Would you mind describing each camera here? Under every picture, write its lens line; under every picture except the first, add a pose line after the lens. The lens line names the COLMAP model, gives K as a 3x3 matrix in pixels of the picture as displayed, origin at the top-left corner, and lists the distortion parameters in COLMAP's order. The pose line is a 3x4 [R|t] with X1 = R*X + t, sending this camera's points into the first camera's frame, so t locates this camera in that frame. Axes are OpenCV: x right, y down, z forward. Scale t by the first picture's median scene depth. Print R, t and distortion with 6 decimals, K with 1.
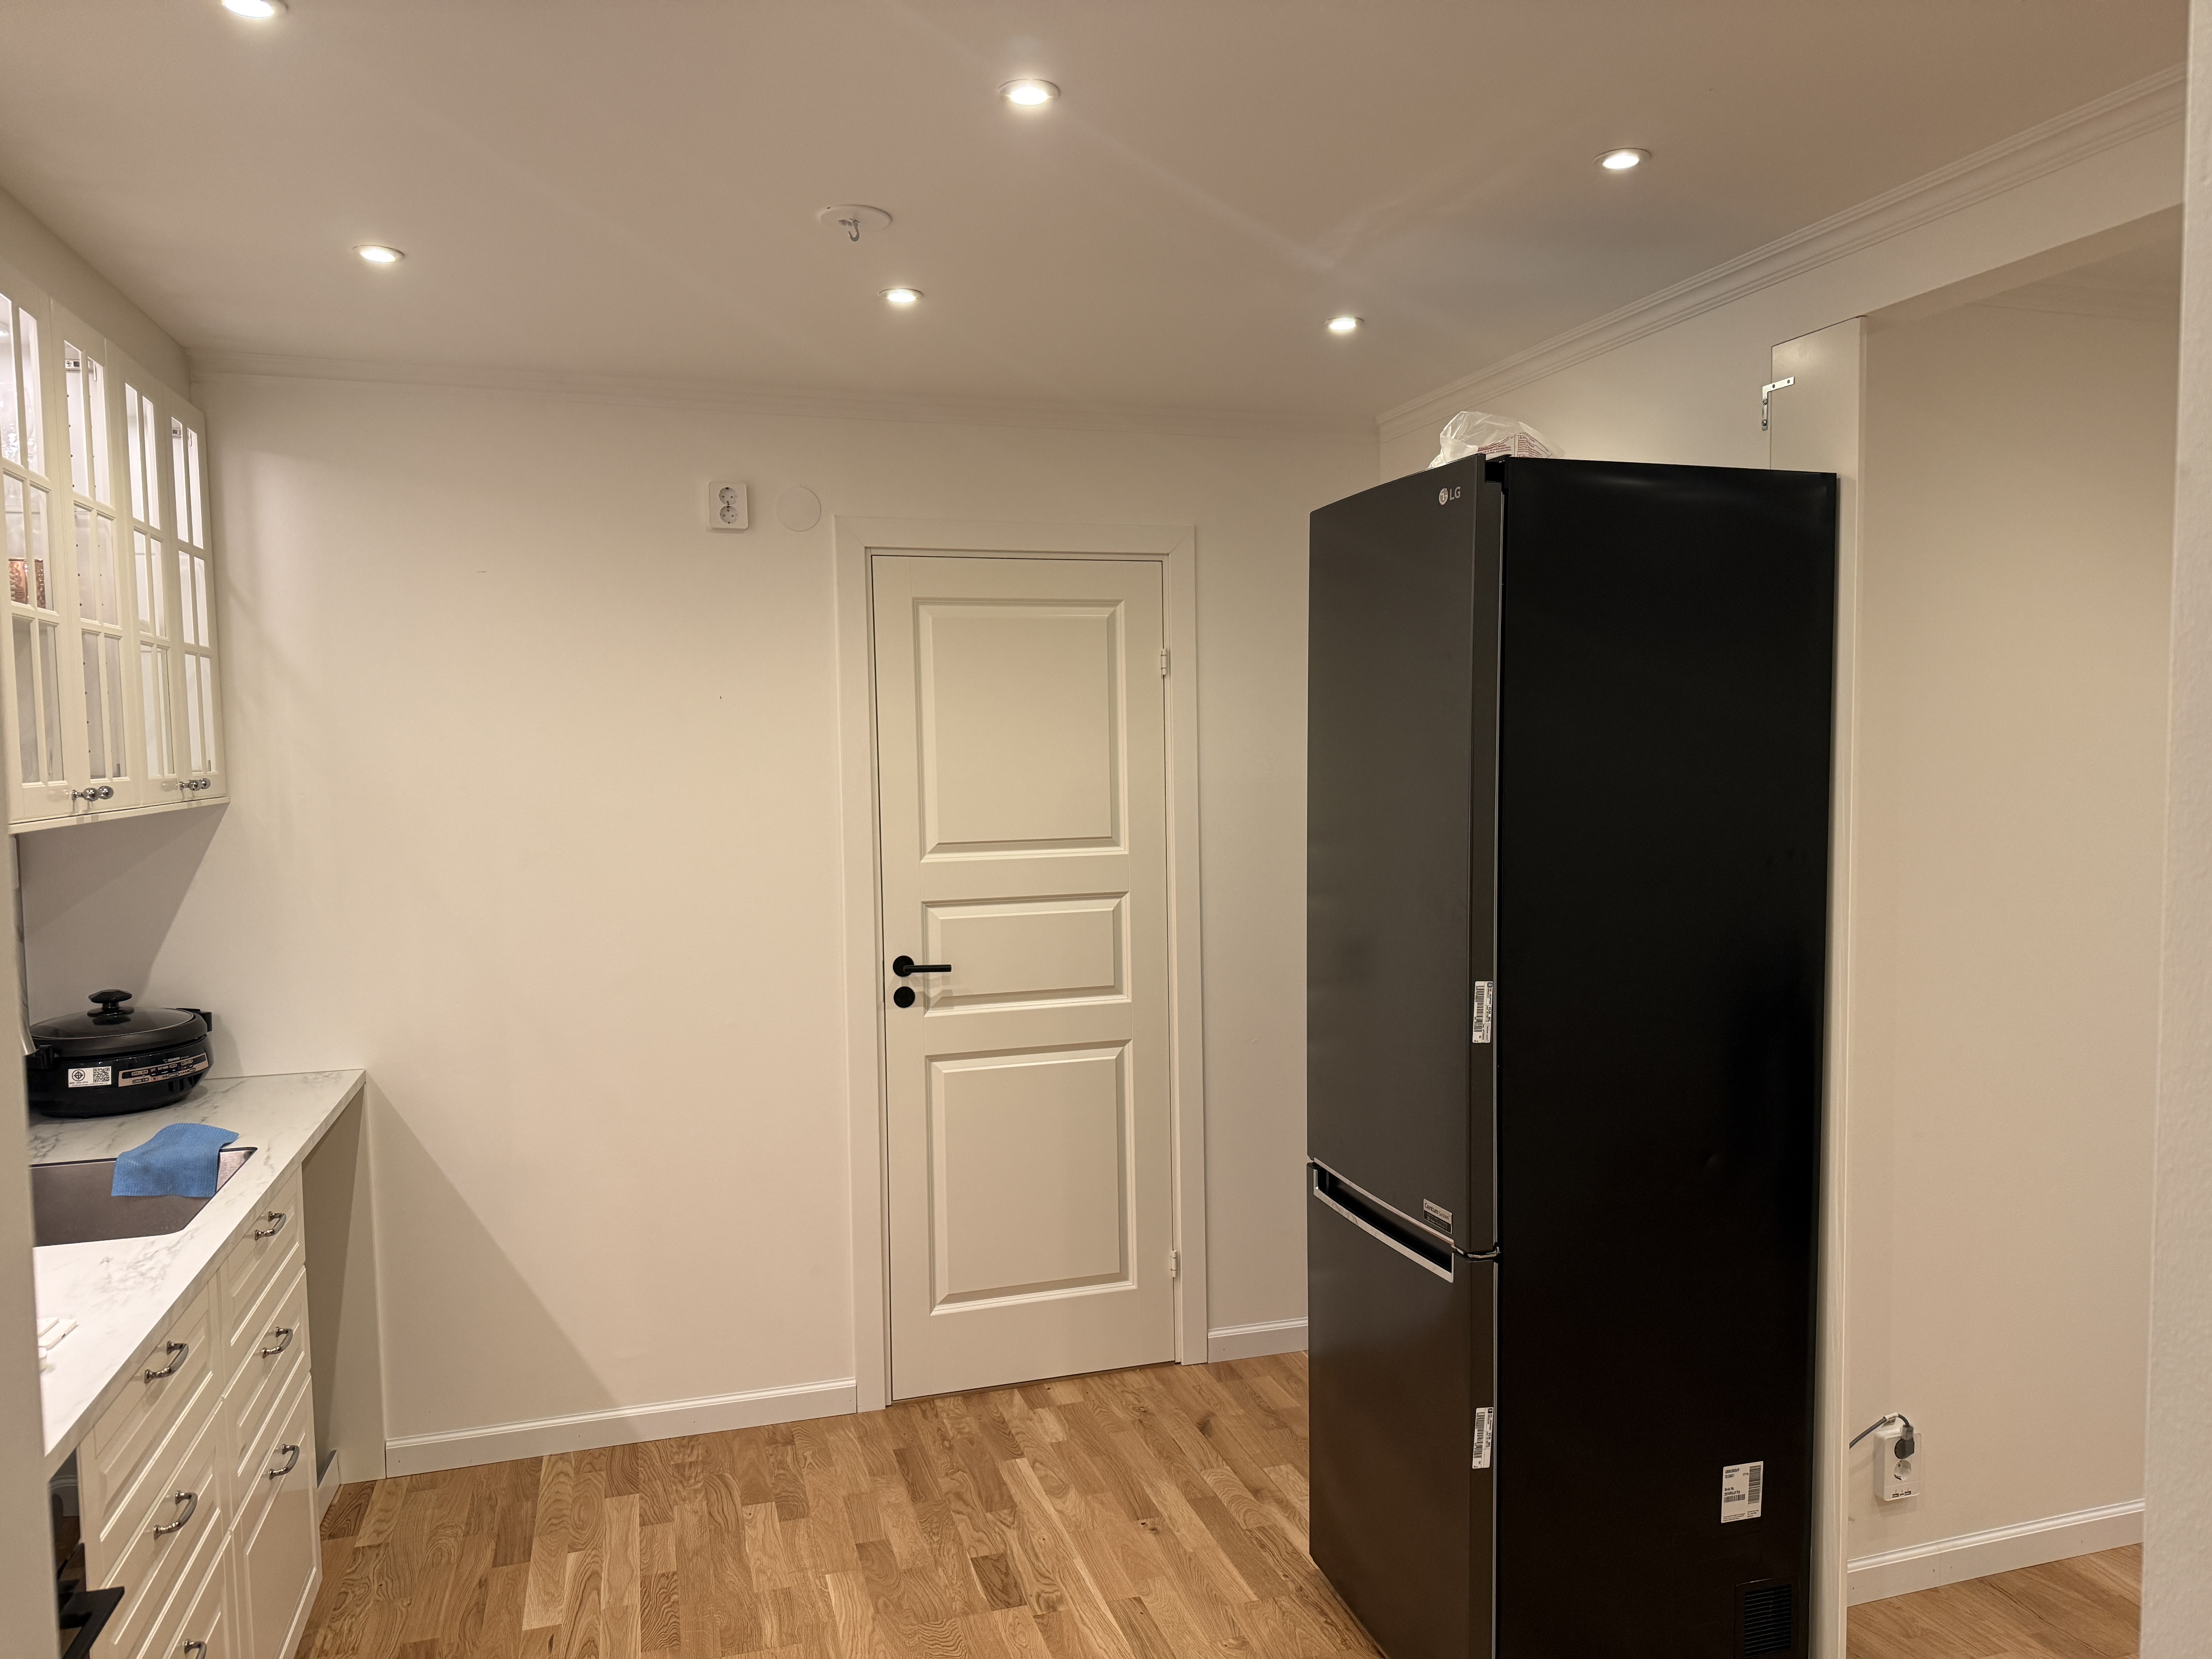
lens RADIAL K [[1581.2, 0, 1095.0], [0, 1581.2, 840.1], [0, 0, 1]] dist [0.002806, -0.006470]
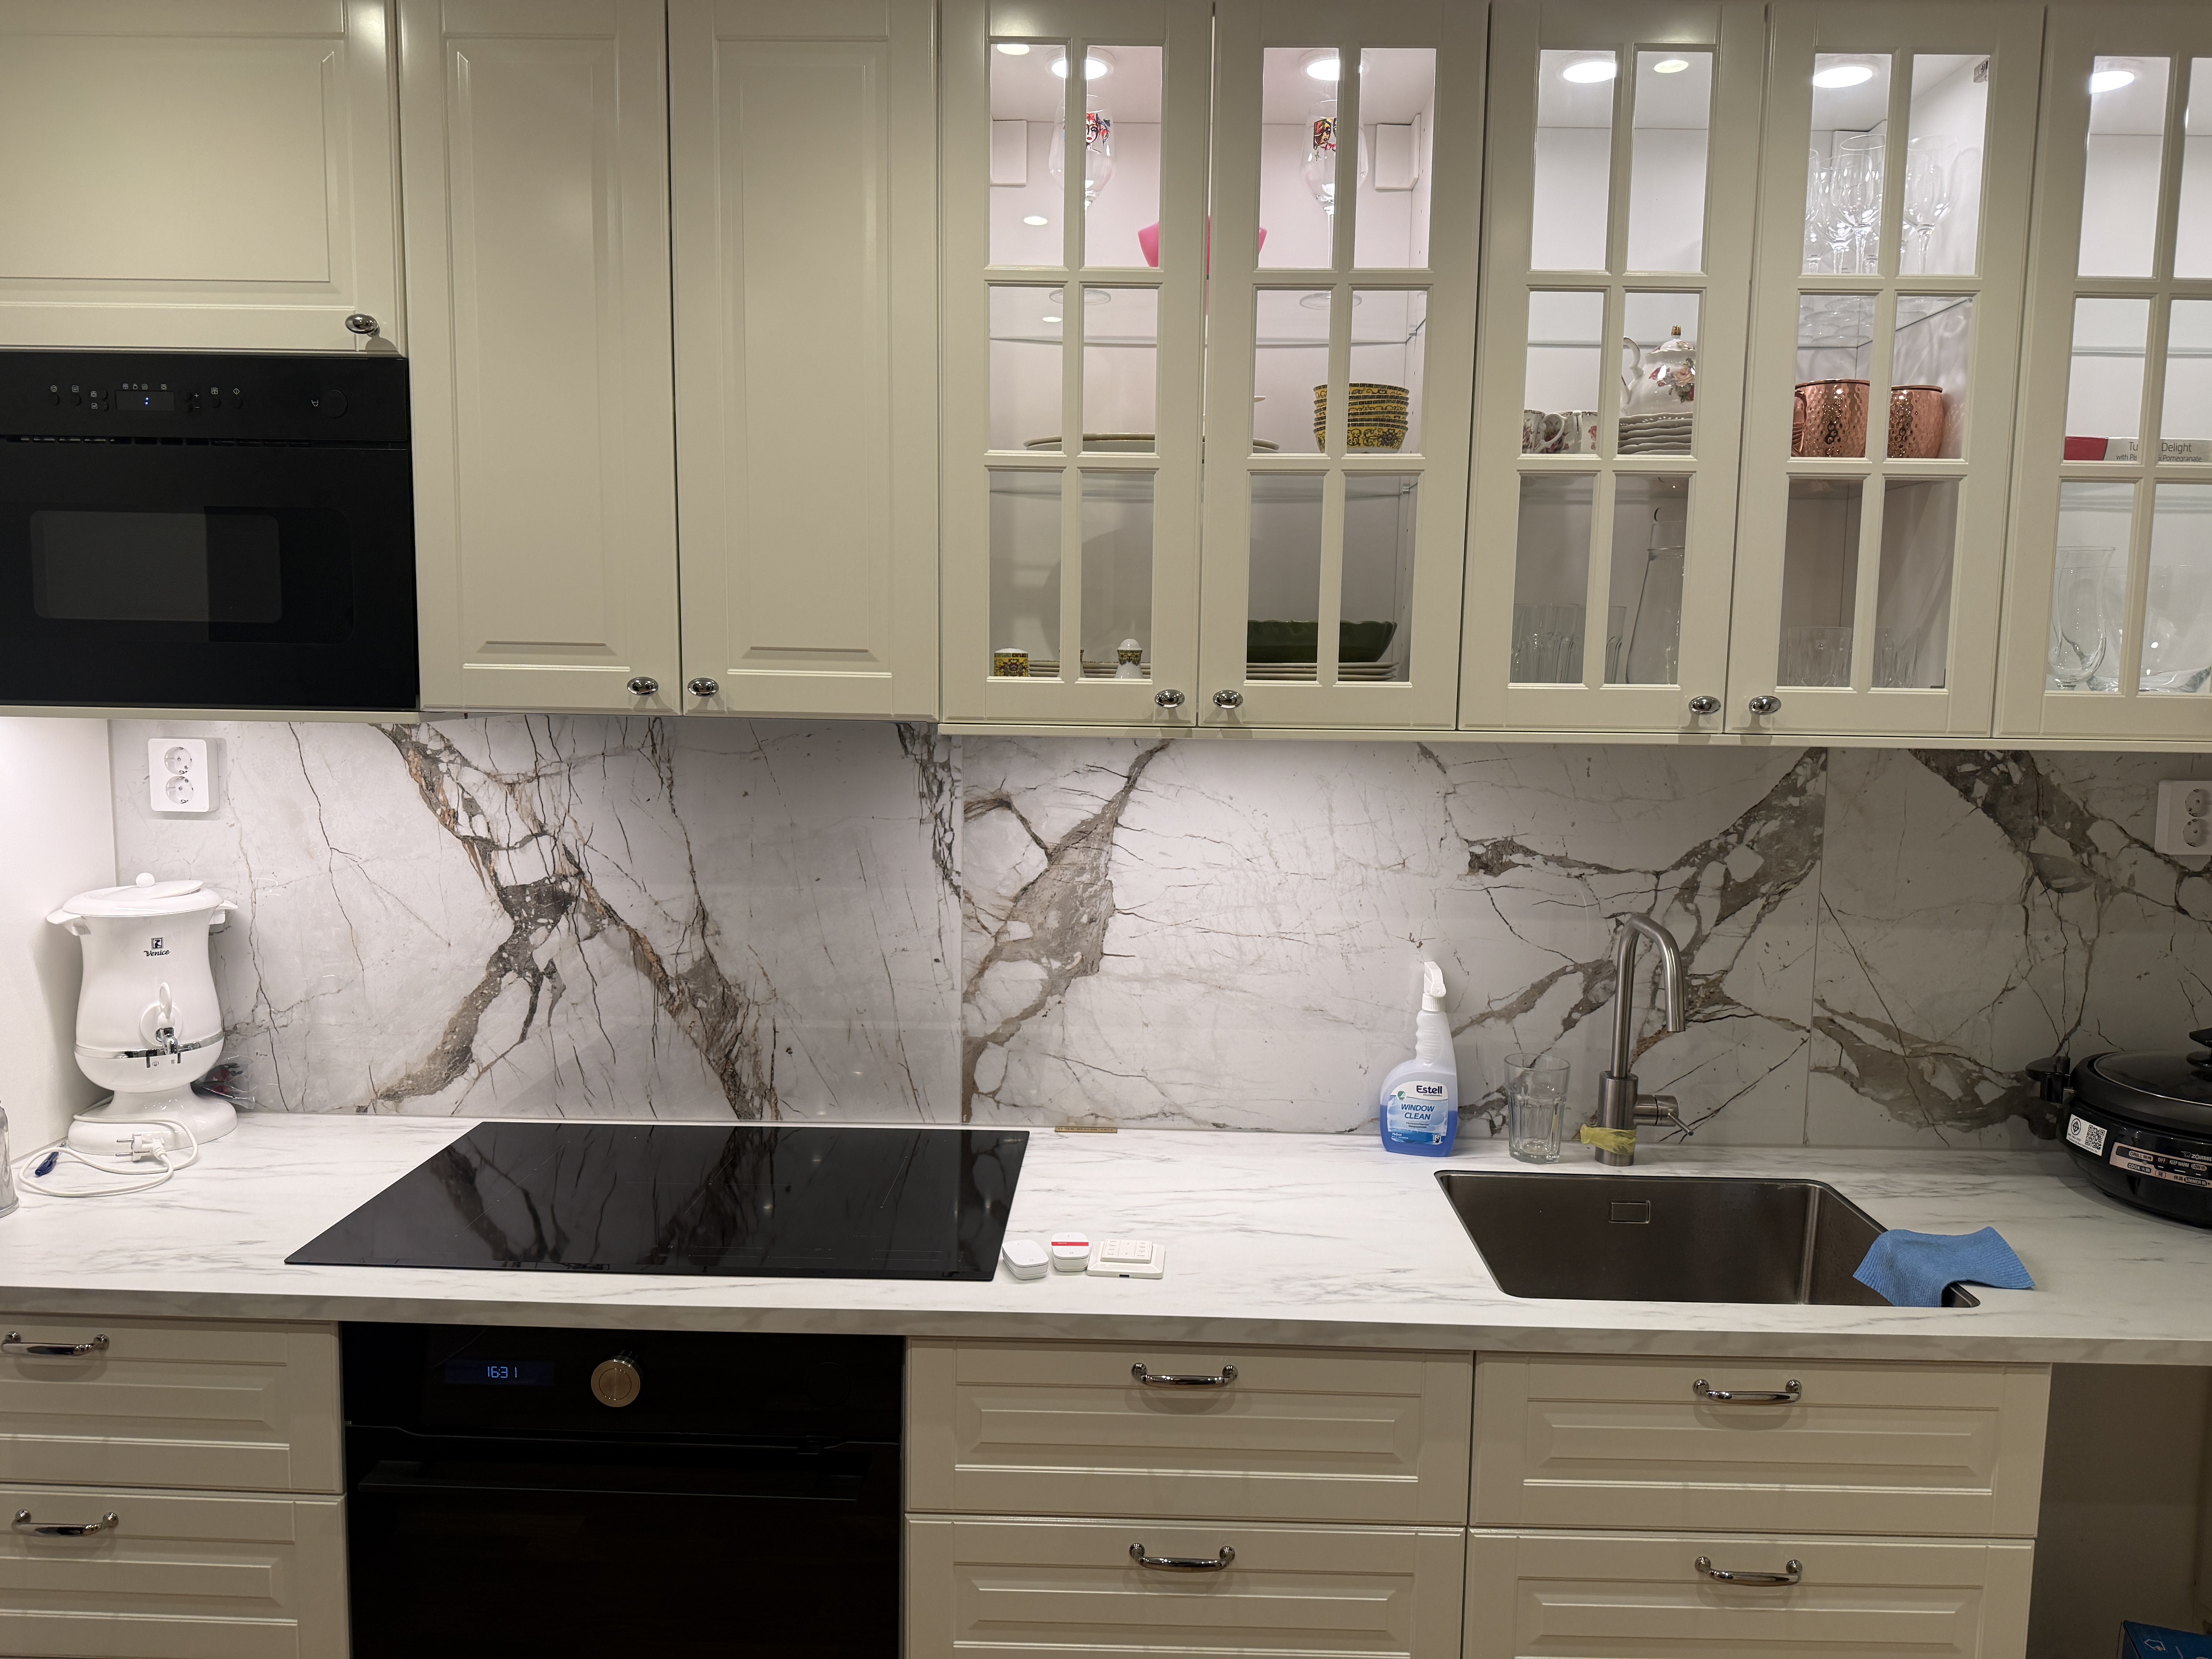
lens RADIAL K [[1555.8, 0, 1104.9], [0, 1555.8, 822.3], [0, 0, 1]] dist [0.108055, -0.157530]
pose [[-0.304742, 0.115512, -0.945404, 0.119072], [-0.070620, 0.987146, 0.143376, -0.050285], [0.949813, 0.110457, -0.292668, 0.785572]]
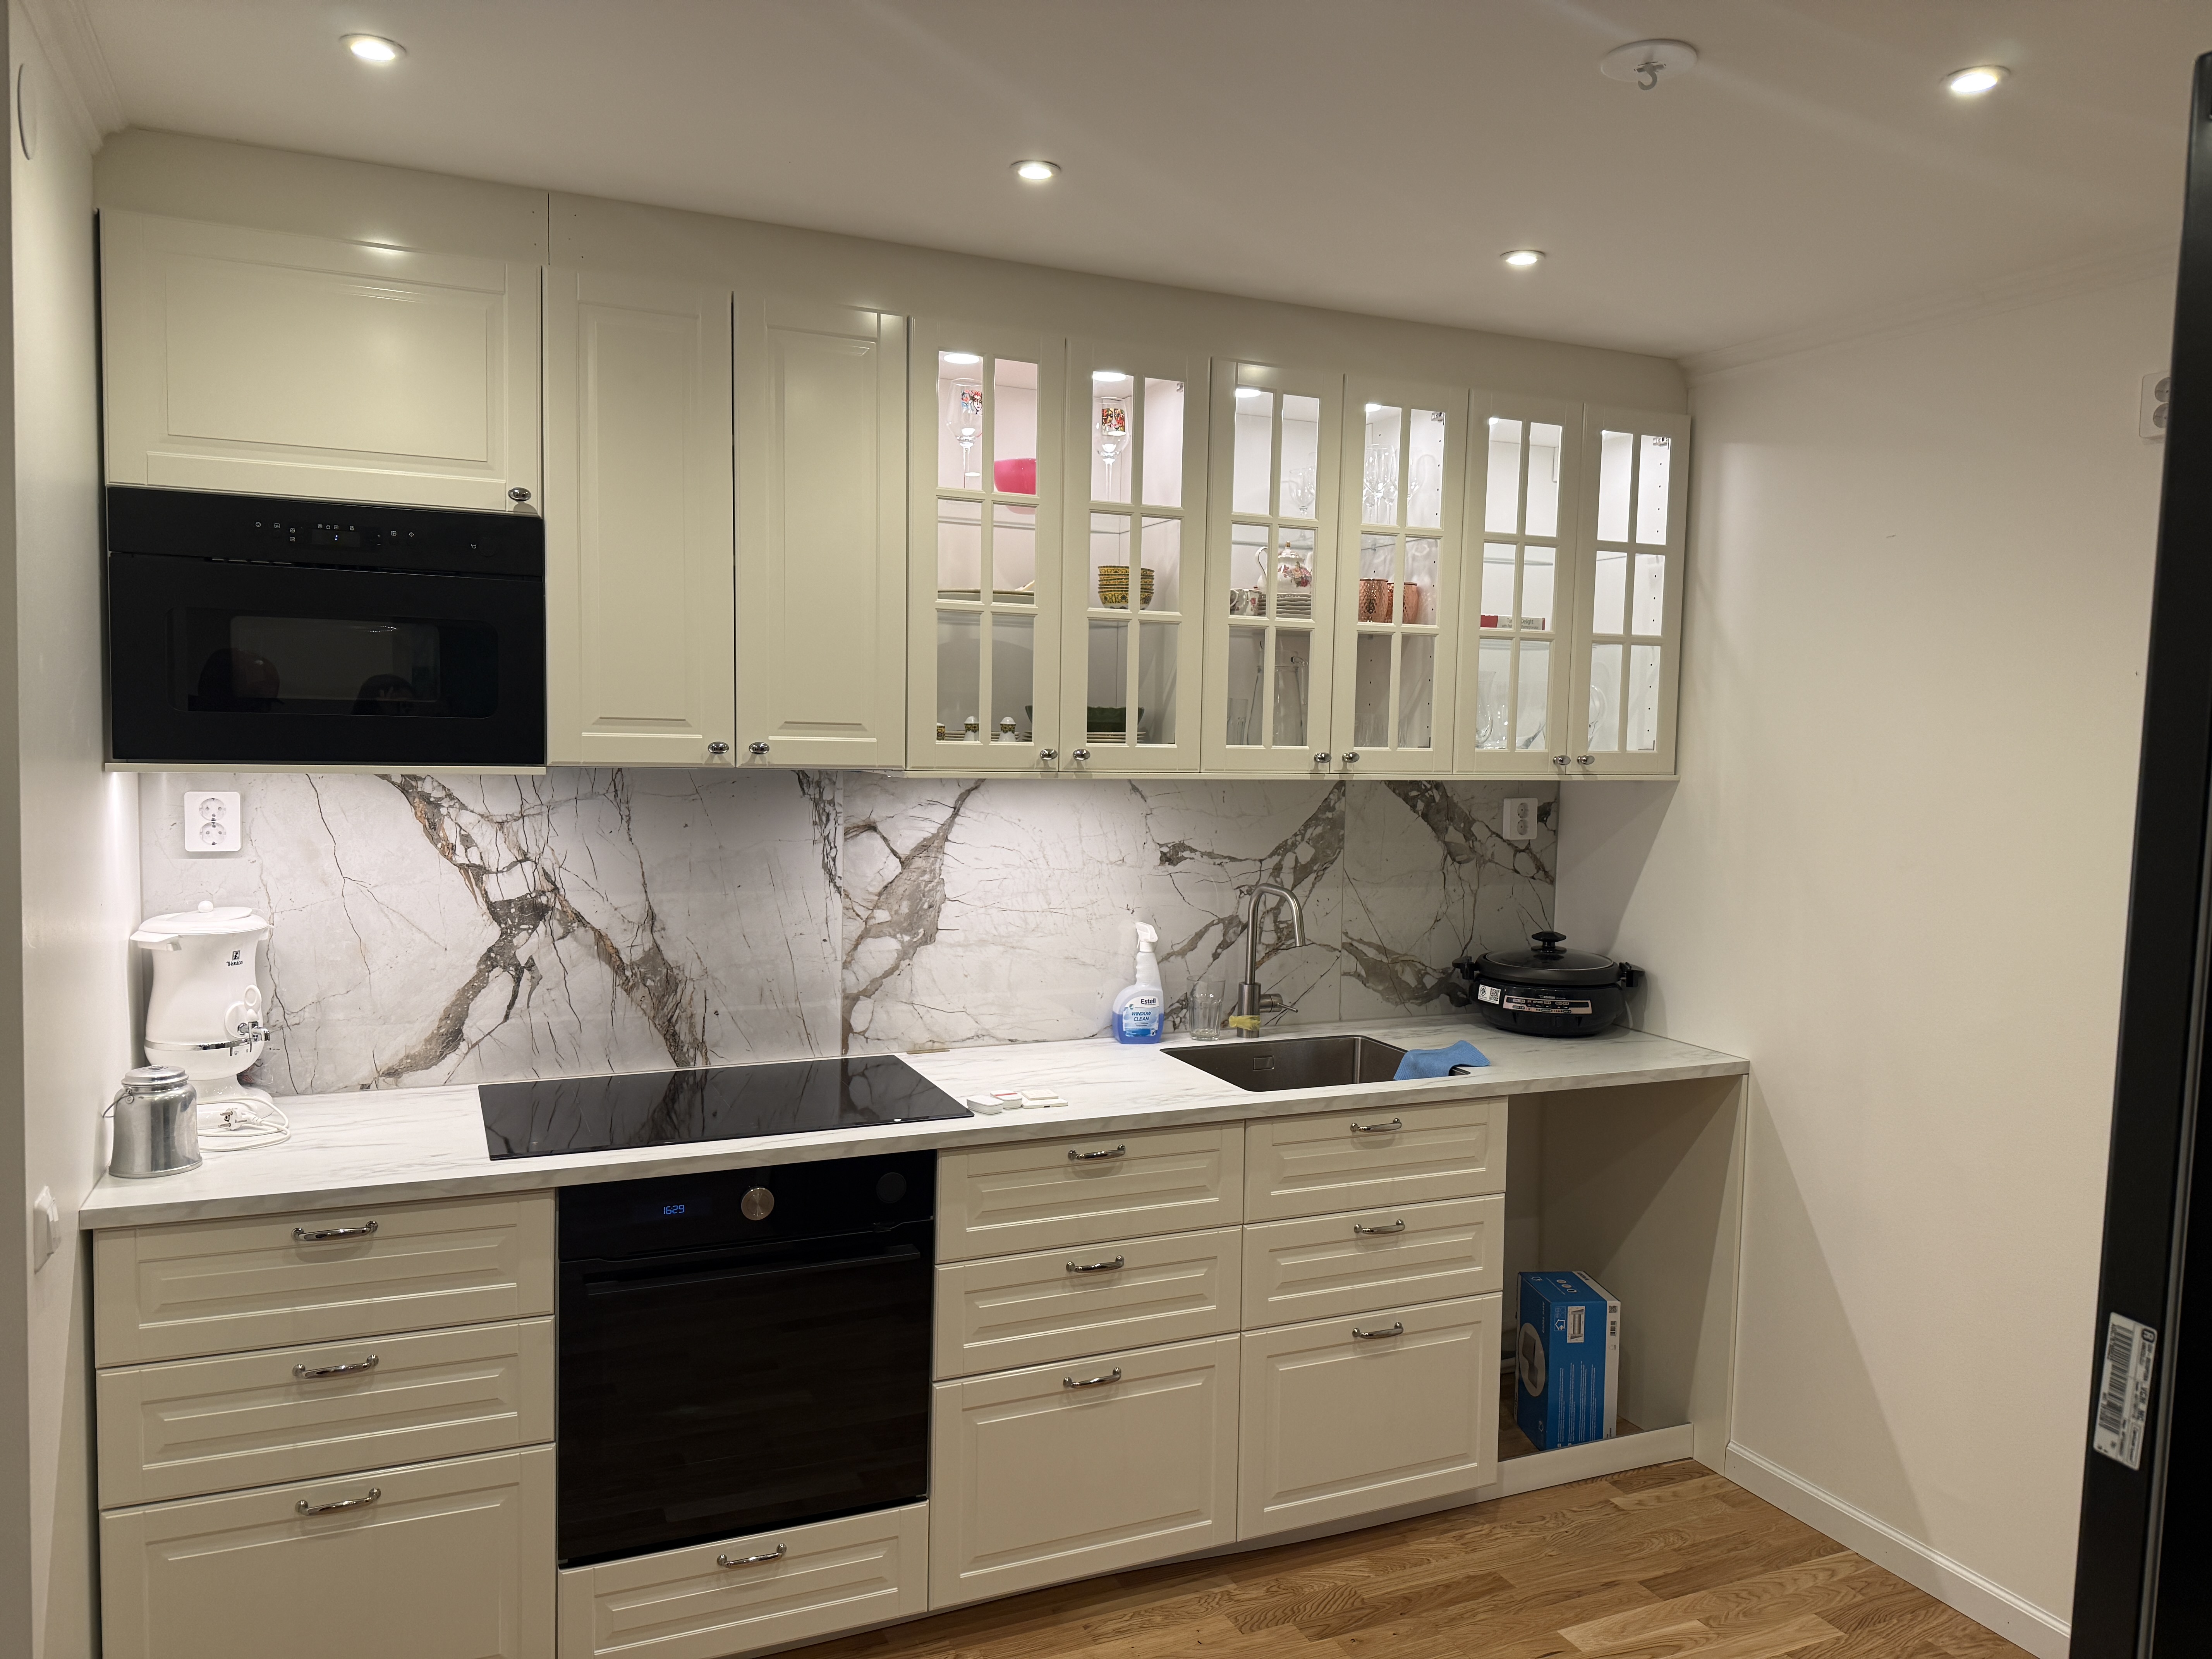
lens RADIAL K [[1547.3, 0, 1109.5], [0, 1547.3, 834.7], [0, 0, 1]] dist [0.142571, -0.220587]
pose [[0.130457, 0.090513, -0.987314, 0.509091], [-0.086353, 0.993077, 0.079631, -0.043773], [0.987686, 0.074869, 0.137370, 0.535781]]
